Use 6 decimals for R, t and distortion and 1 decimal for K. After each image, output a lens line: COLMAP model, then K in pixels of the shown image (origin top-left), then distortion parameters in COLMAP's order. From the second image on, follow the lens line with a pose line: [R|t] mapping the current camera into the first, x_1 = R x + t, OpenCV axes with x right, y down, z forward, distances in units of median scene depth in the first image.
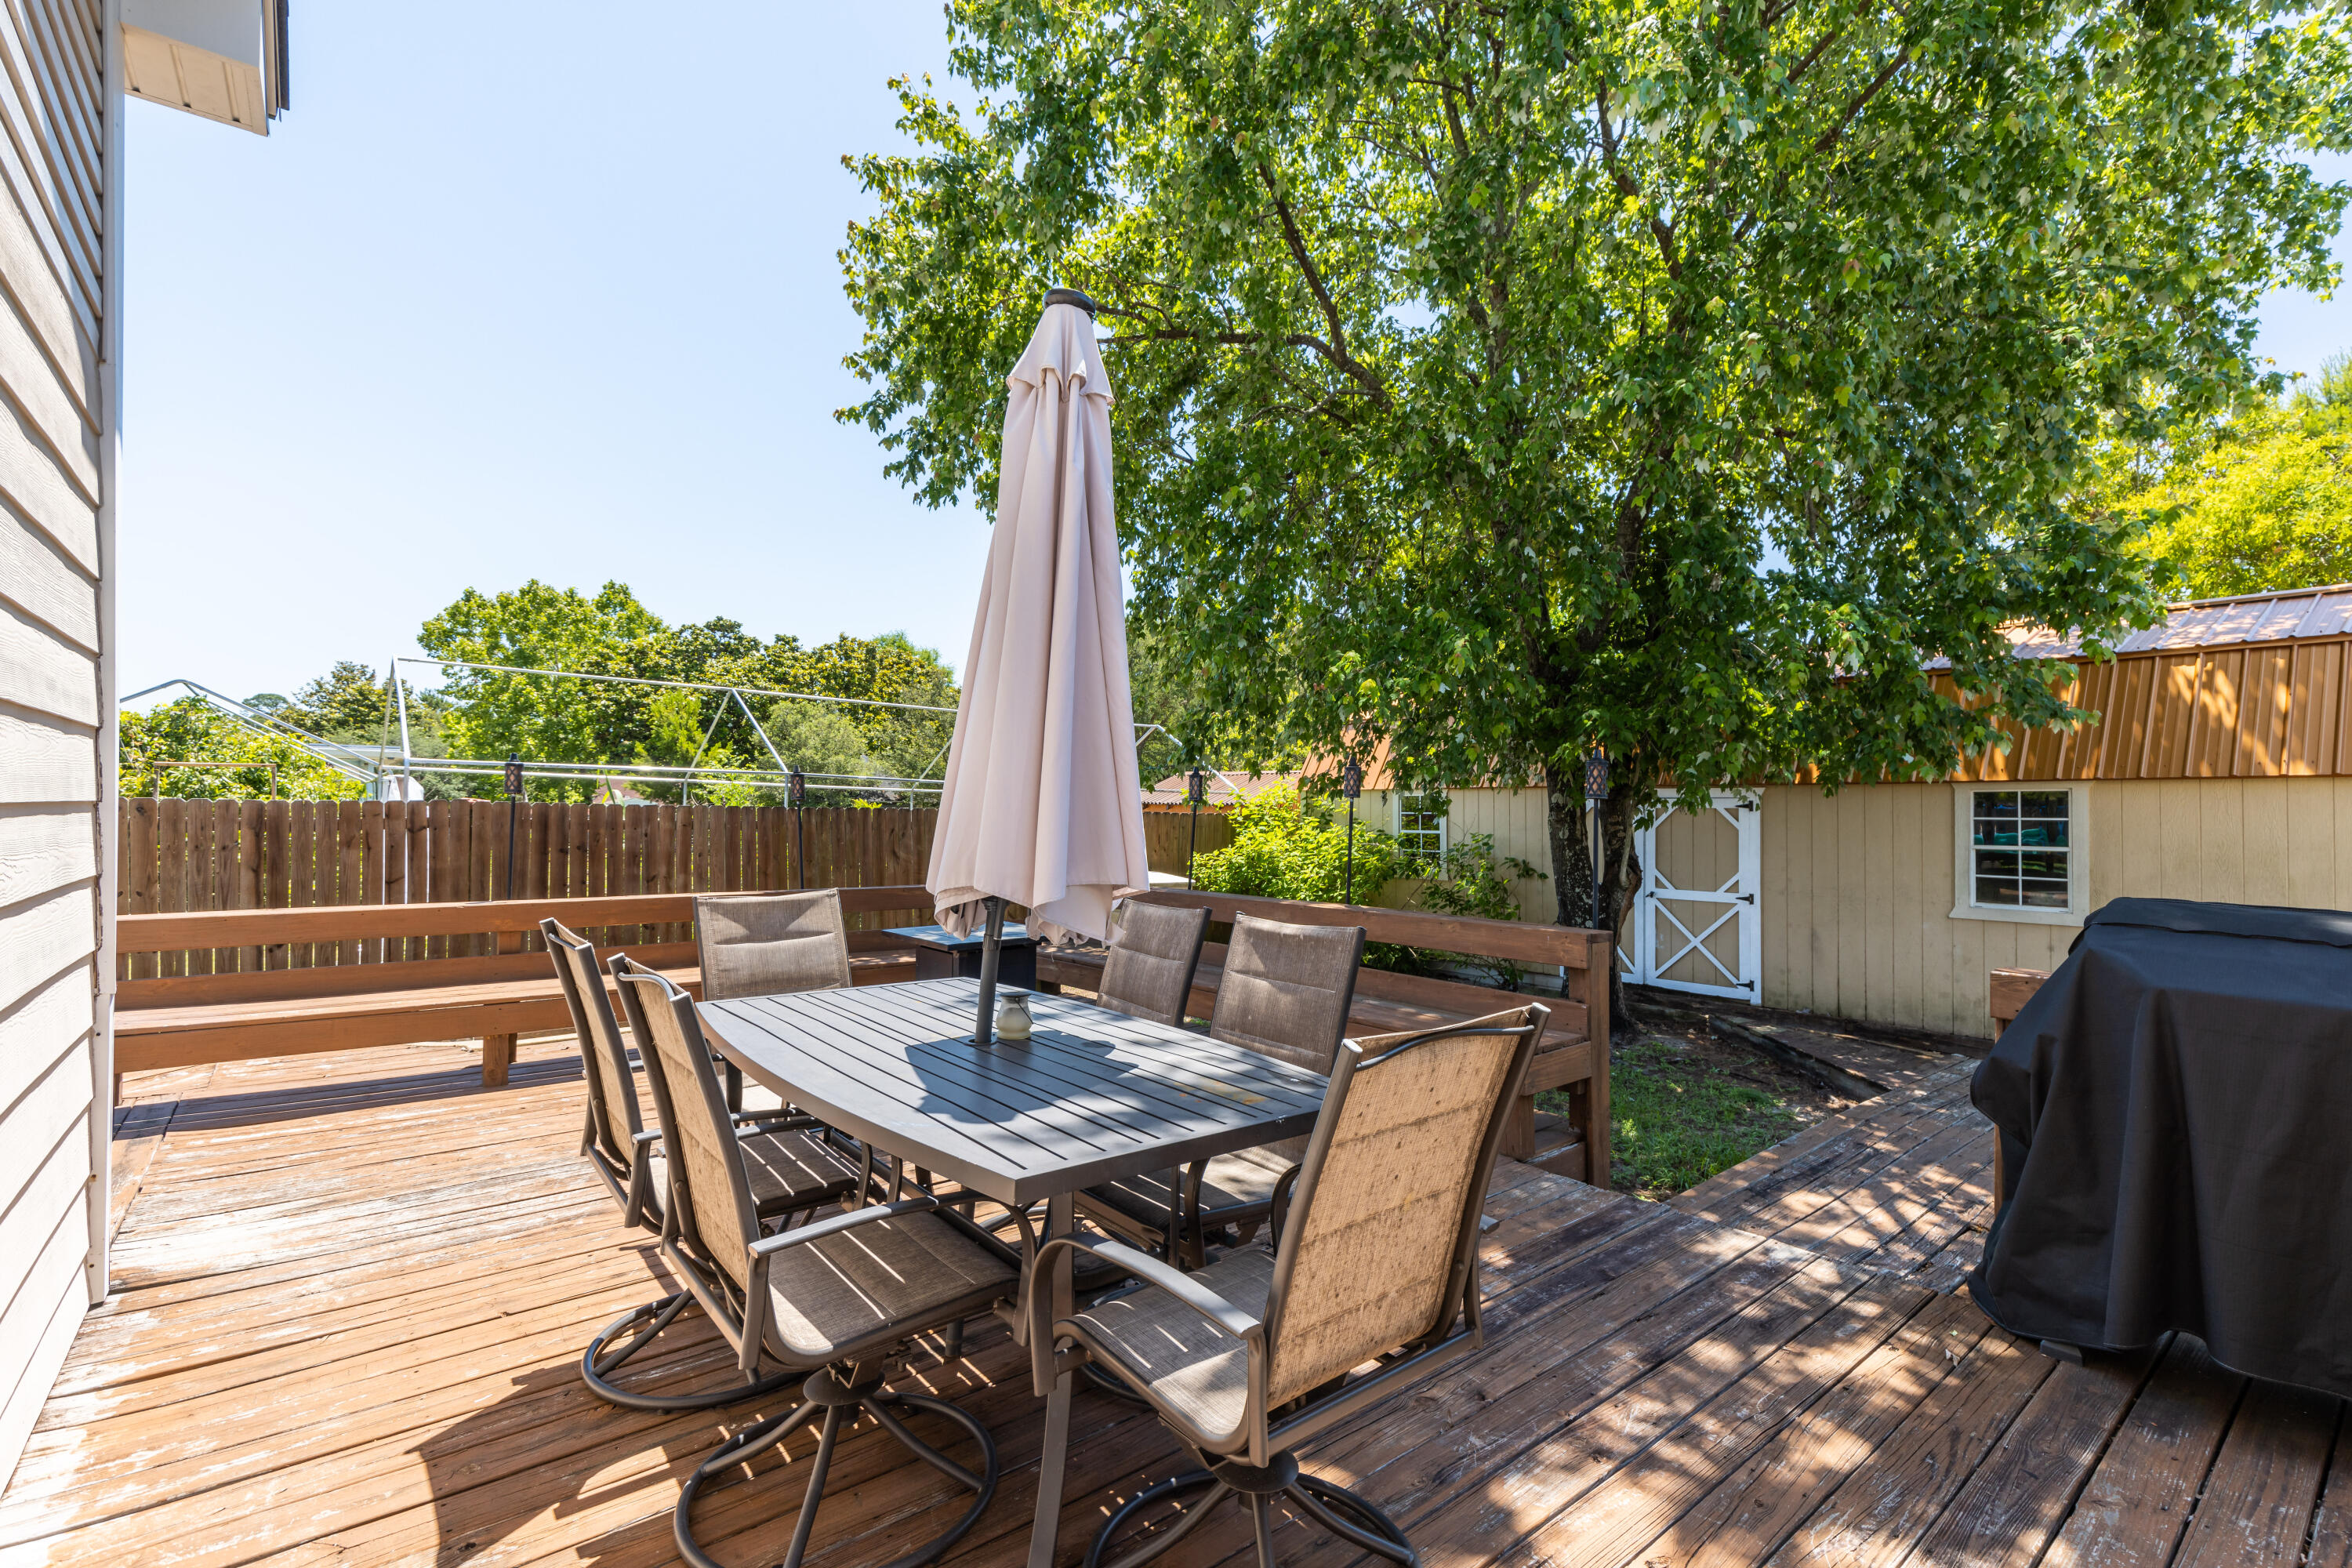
lens RADIAL K [[1067.2, 0, 1182.3], [0, 1067.2, 793.9], [0, 0, 1]] dist [0.008819, -0.002742]
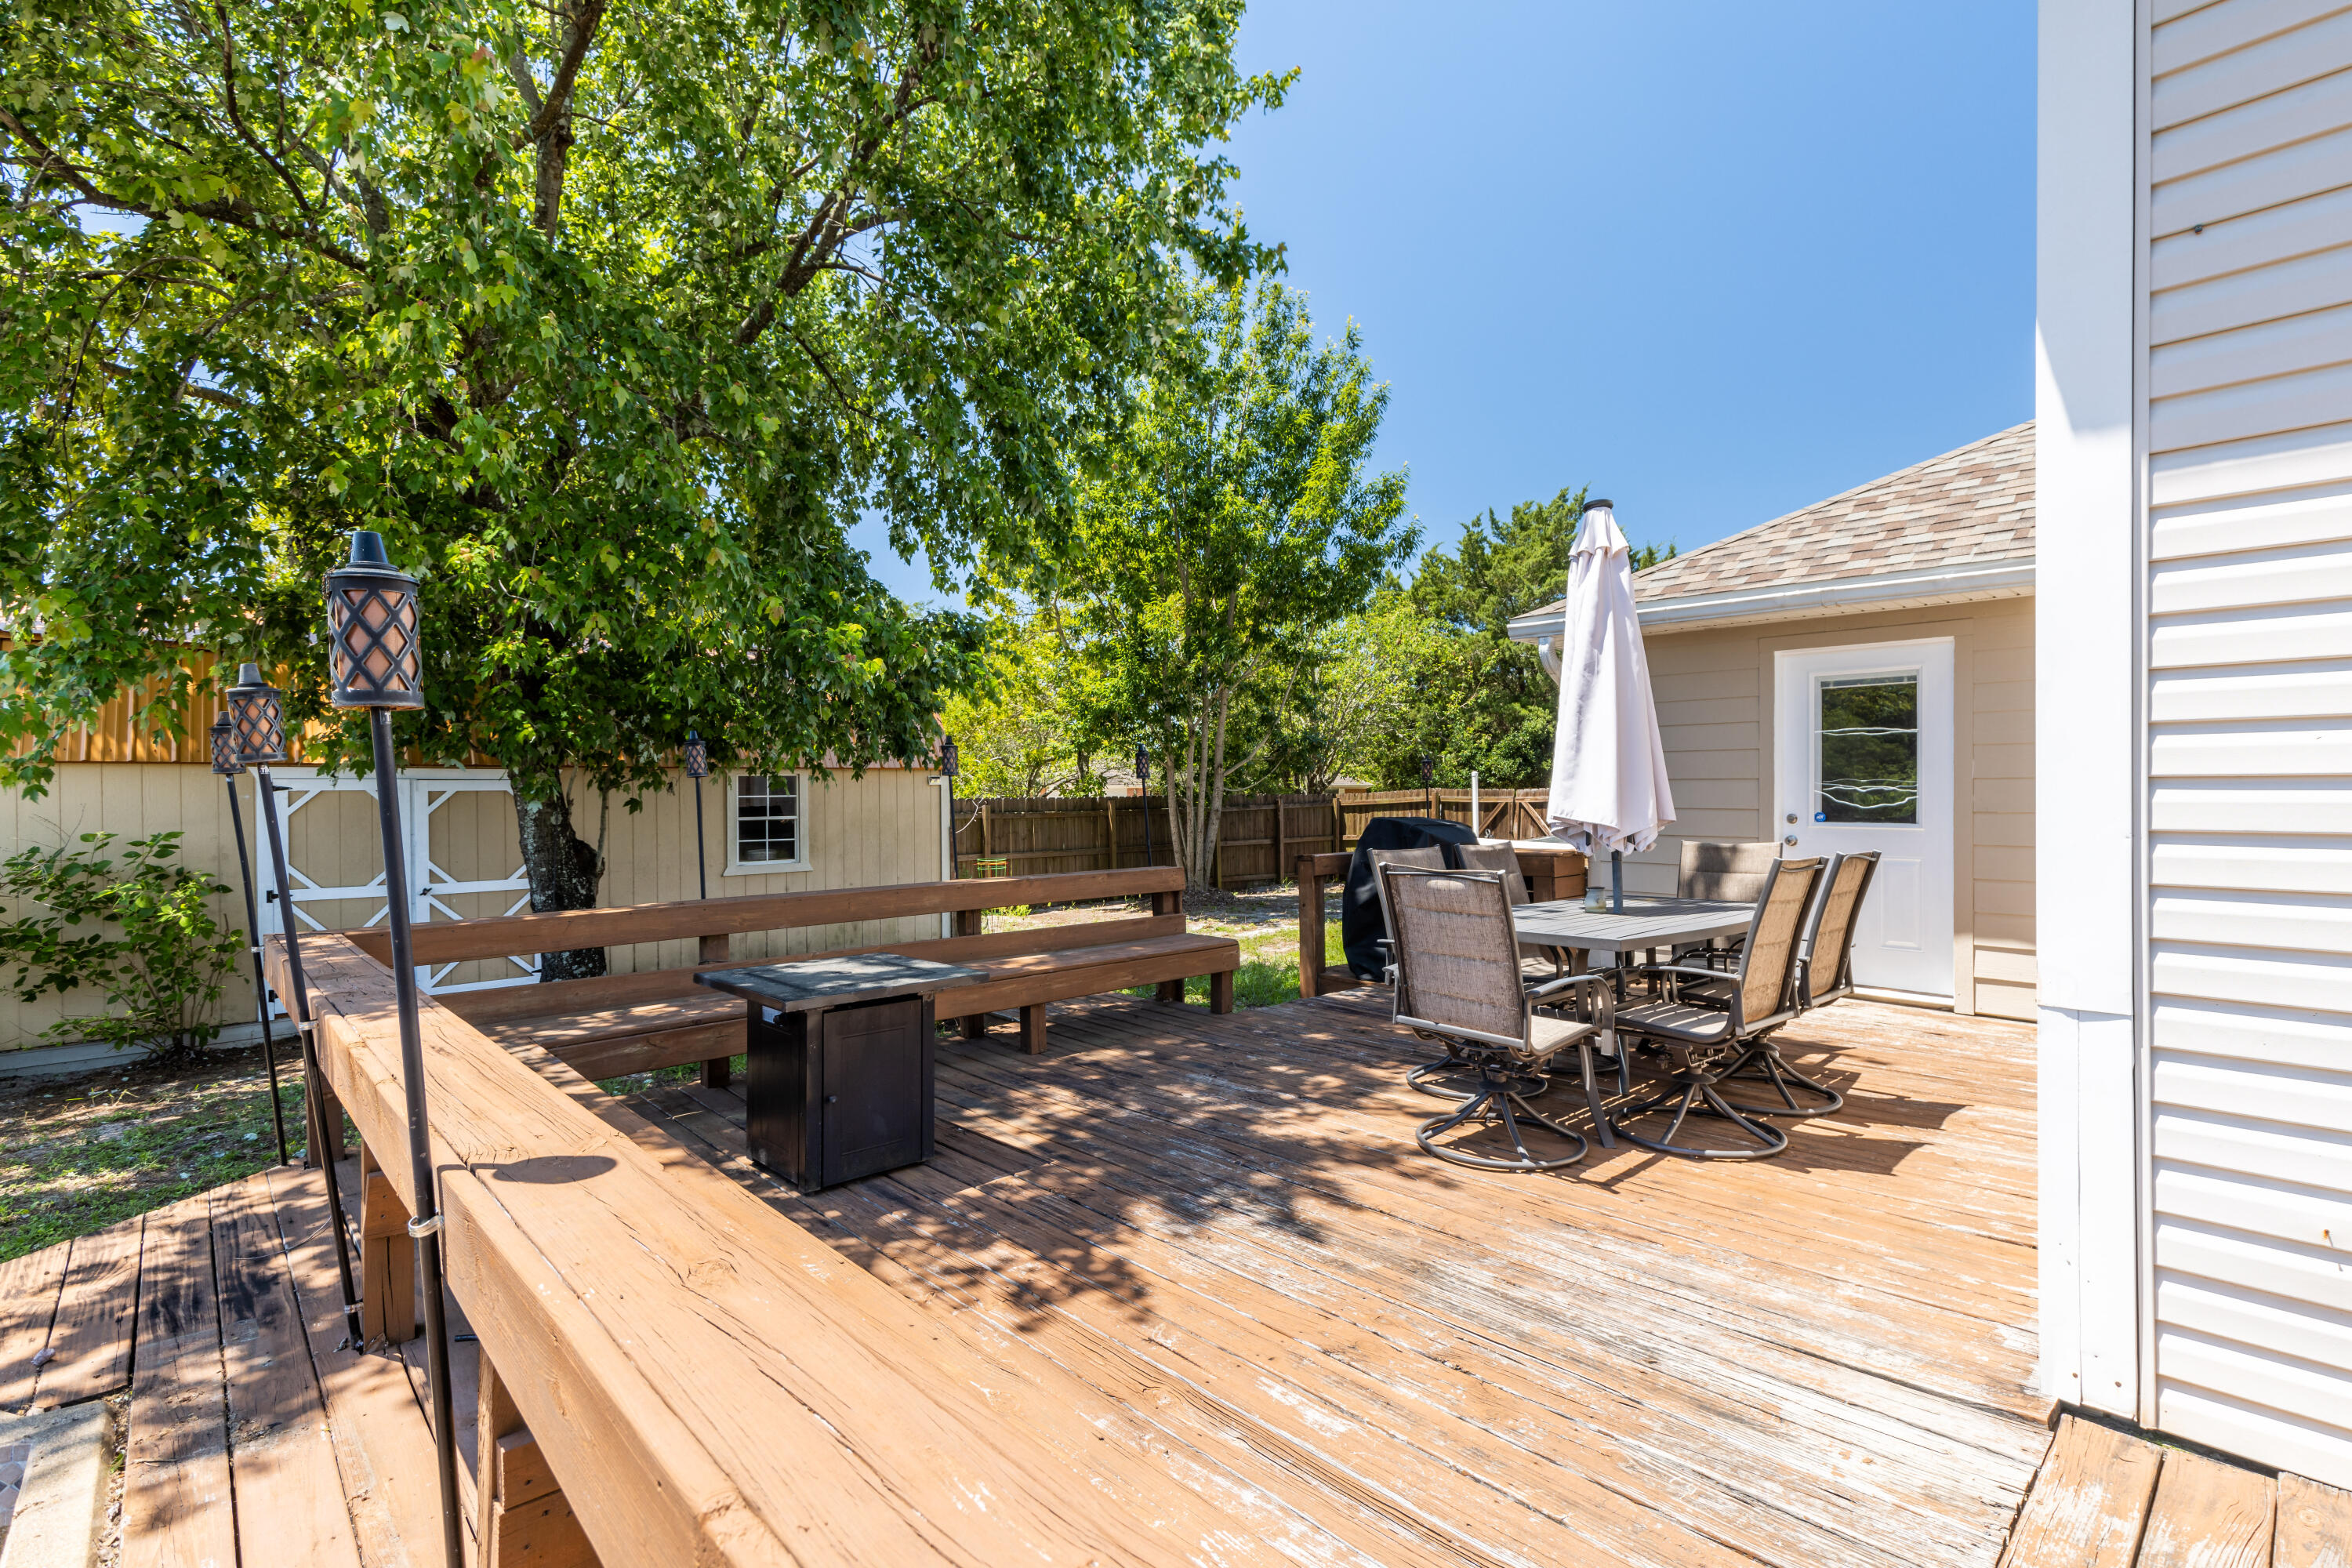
lens RADIAL K [[1067.2, 0, 1182.7], [0, 1067.2, 786.8], [0, 0, 1]] dist [0.008819, -0.002742]
pose [[-0.061023, -0.000246, 0.998136, -0.521270], [-0.005738, 0.999984, -0.000105, 0.007138], [-0.998120, -0.005734, -0.061023, 0.499240]]
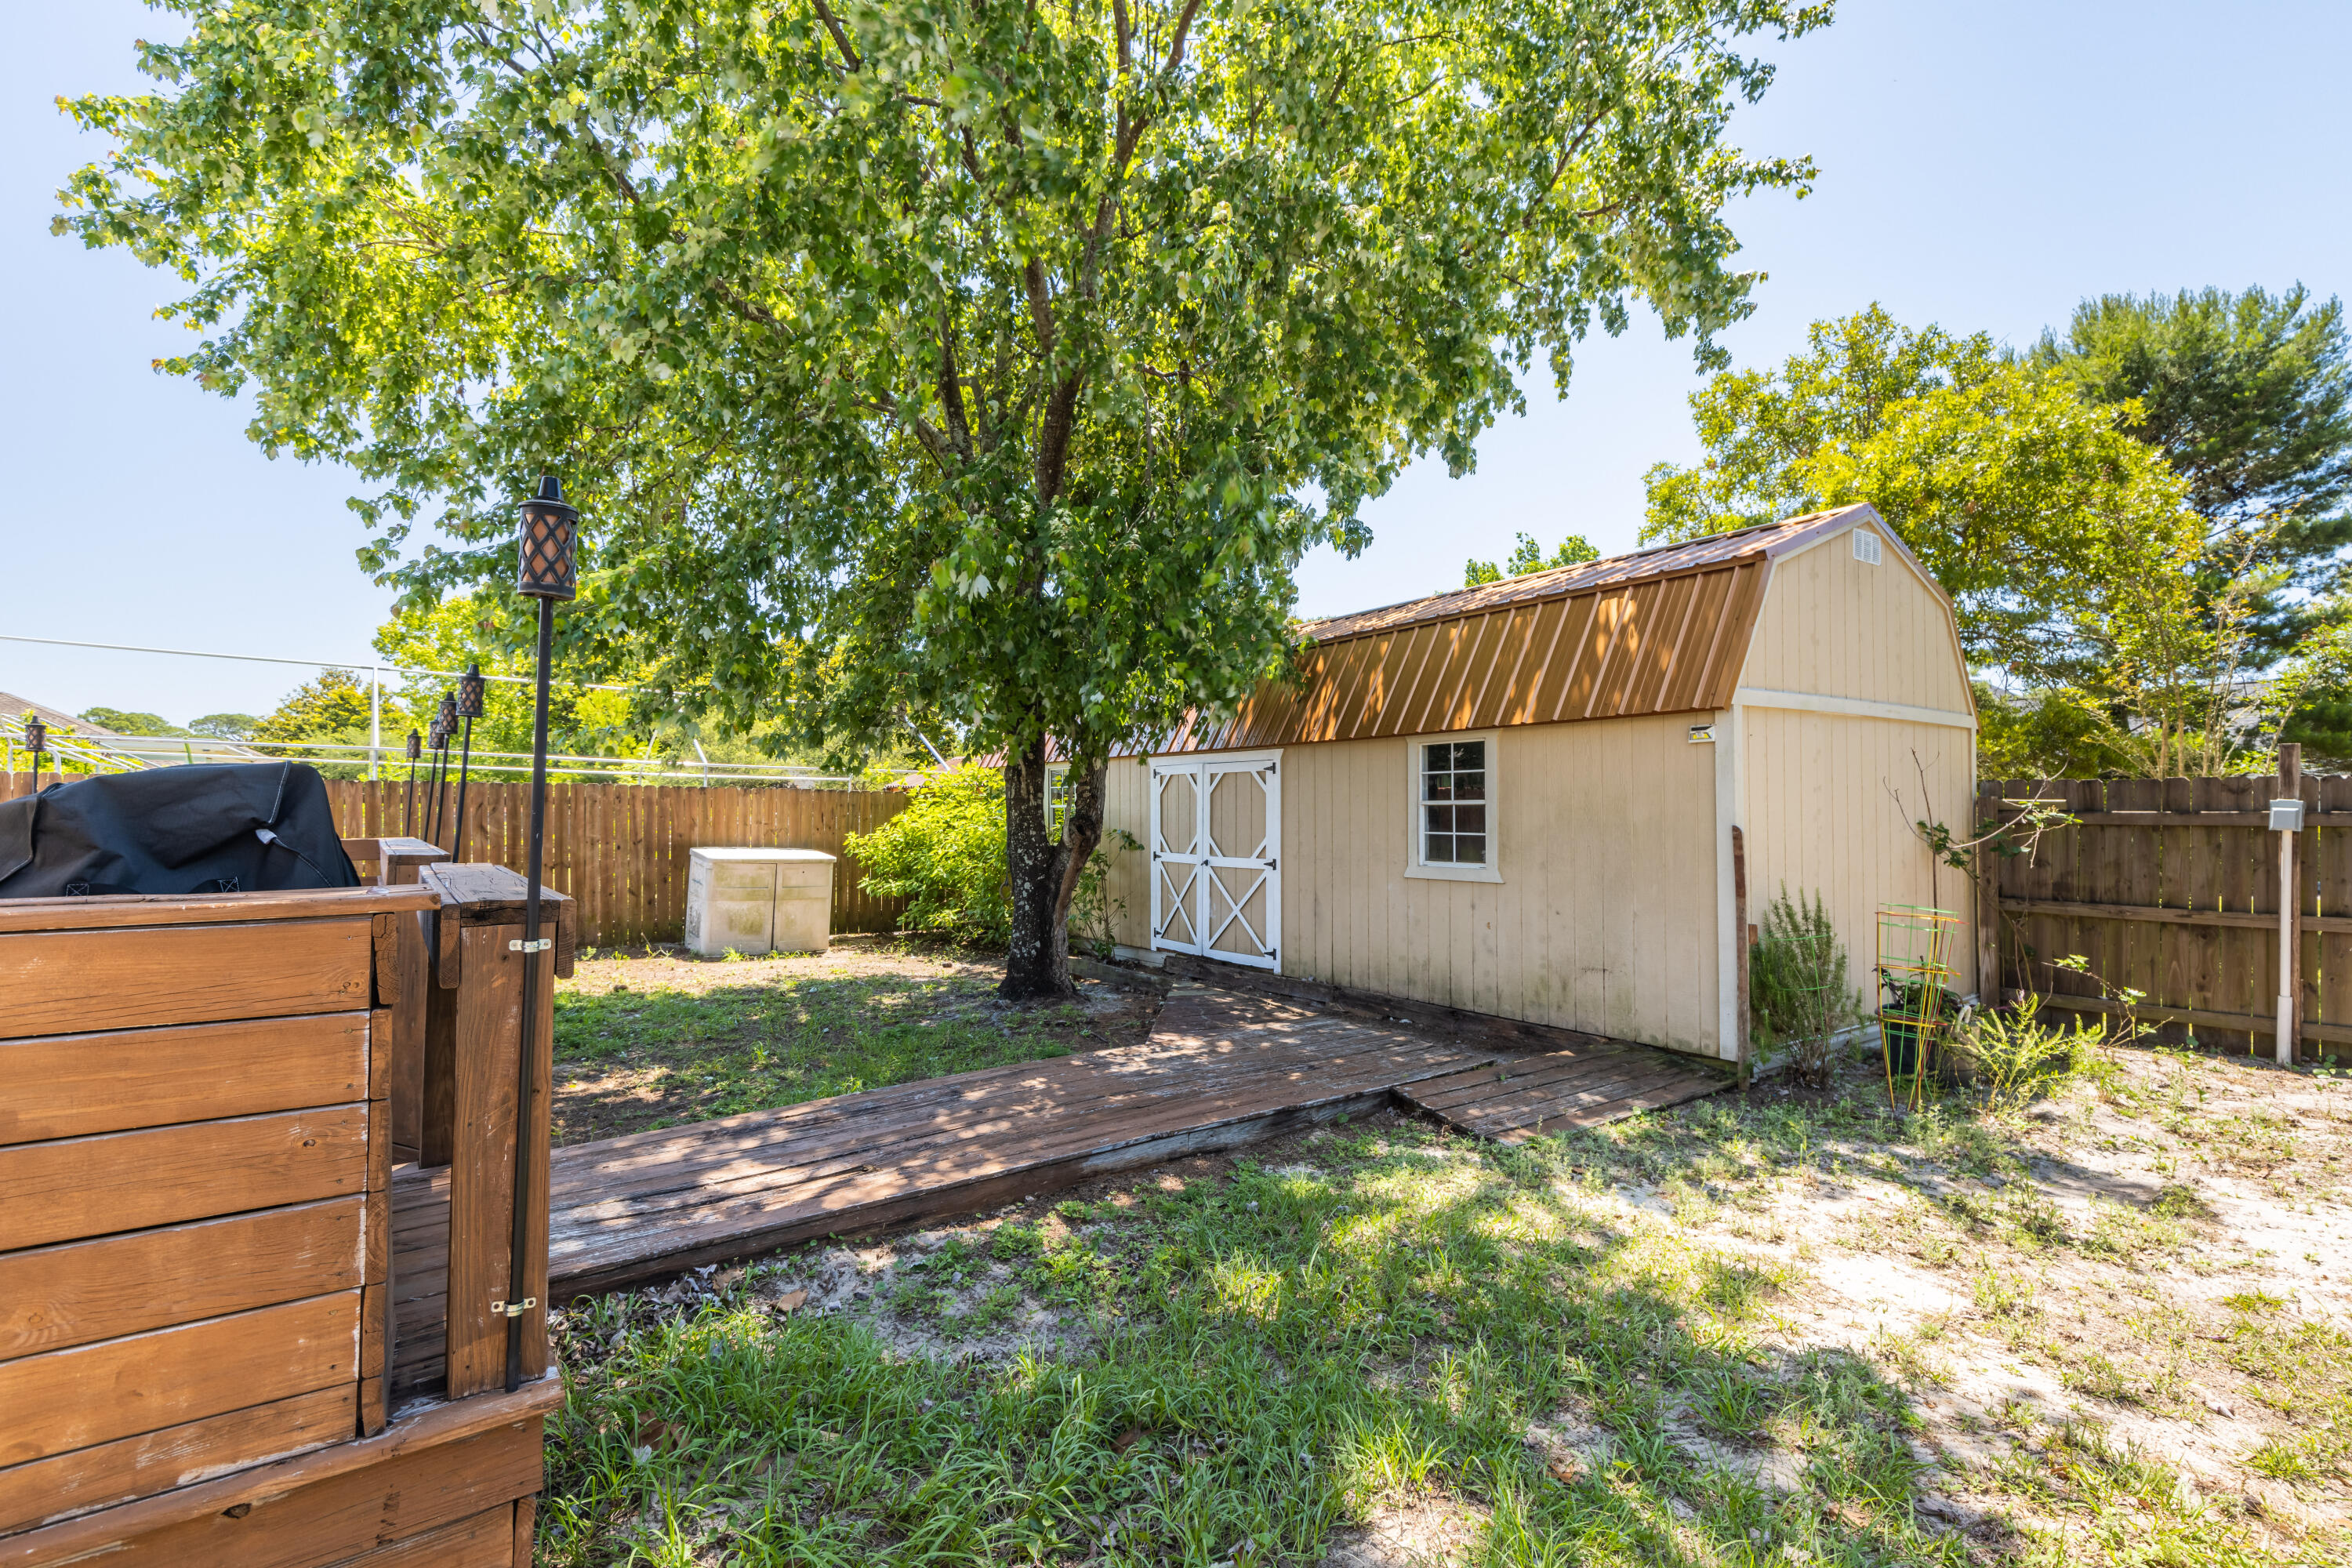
lens RADIAL K [[1067.2, 0, 1187.8], [0, 1067.2, 779.1], [0, 0, 1]] dist [0.008819, -0.002742]
pose [[0.999561, -0.009099, -0.028210, 0.507728], [0.008682, 0.999852, -0.014868, 0.037221], [0.028341, 0.014616, 0.999491, 0.036392]]
